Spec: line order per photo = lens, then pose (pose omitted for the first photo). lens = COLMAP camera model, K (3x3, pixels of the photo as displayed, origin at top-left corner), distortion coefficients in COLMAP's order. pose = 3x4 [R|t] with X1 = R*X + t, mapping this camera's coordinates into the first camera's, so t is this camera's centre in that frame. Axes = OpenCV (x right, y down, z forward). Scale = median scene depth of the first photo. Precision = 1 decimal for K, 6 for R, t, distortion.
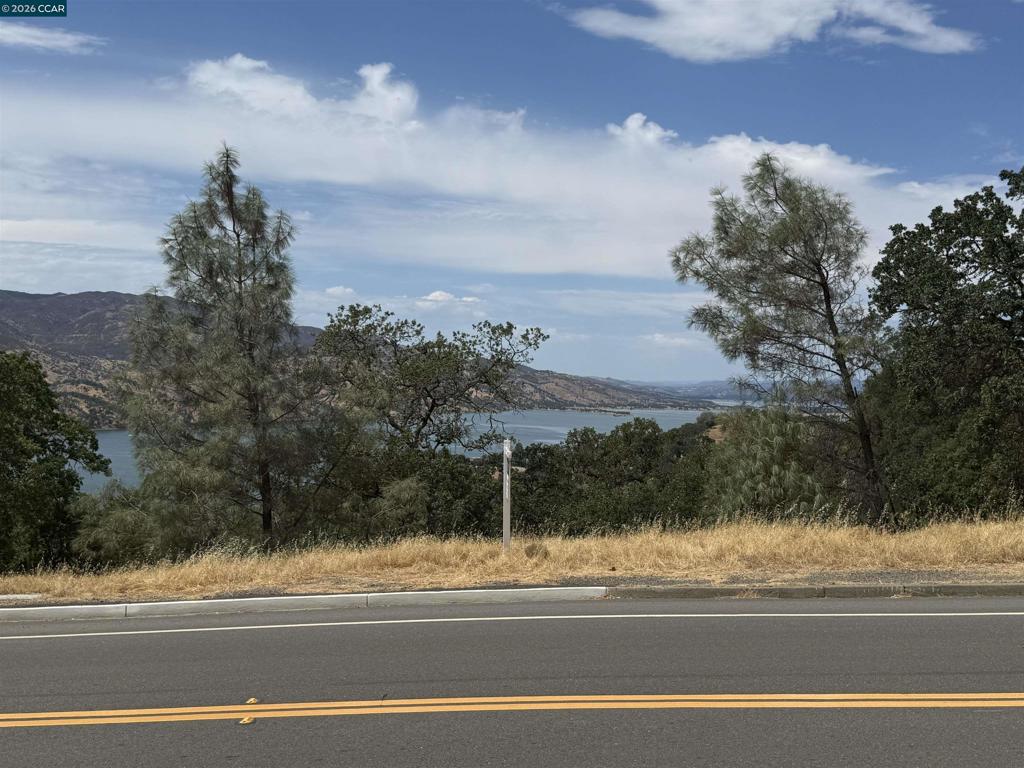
lens RADIAL K [[1255.3, 0, 512.2], [0, 1255.3, 383.1], [0, 0, 1]] dist [0.141583, 0.000000]
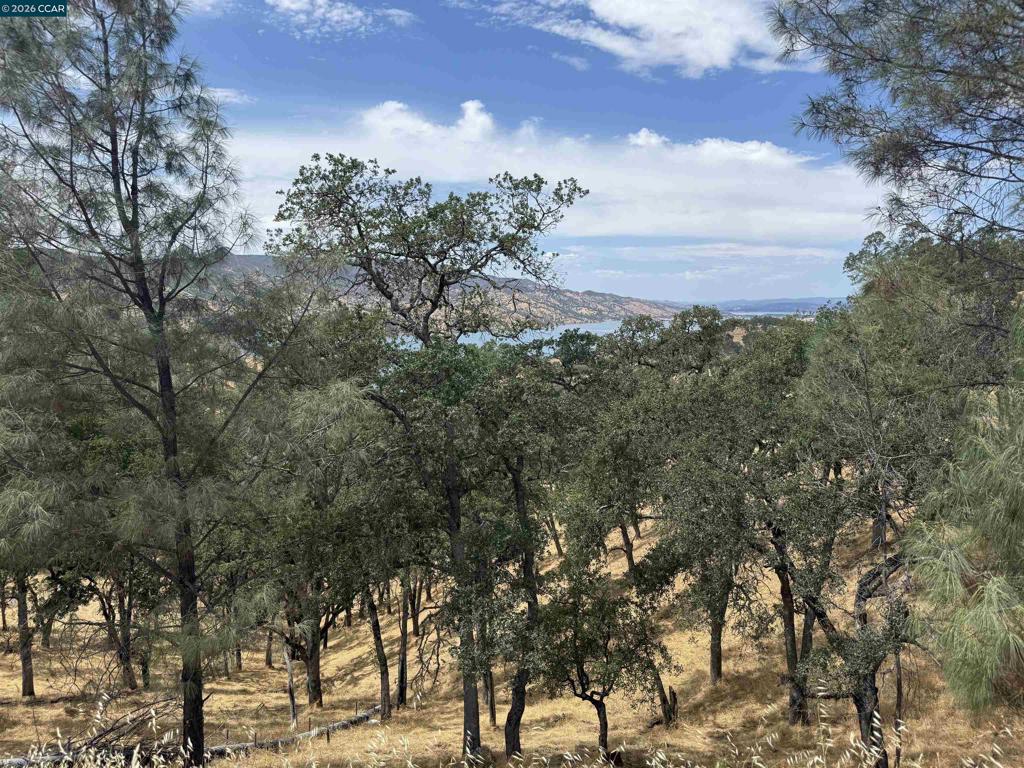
lens RADIAL K [[717.8, 0, 515.9], [0, 717.8, 378.5], [0, 0, 1]] dist [0.042054, -0.046424]
pose [[0.991621, -0.007161, -0.128980, 0.041464], [0.020029, 0.994911, 0.098751, 0.033344], [0.127616, -0.100507, 0.986718, 0.543168]]
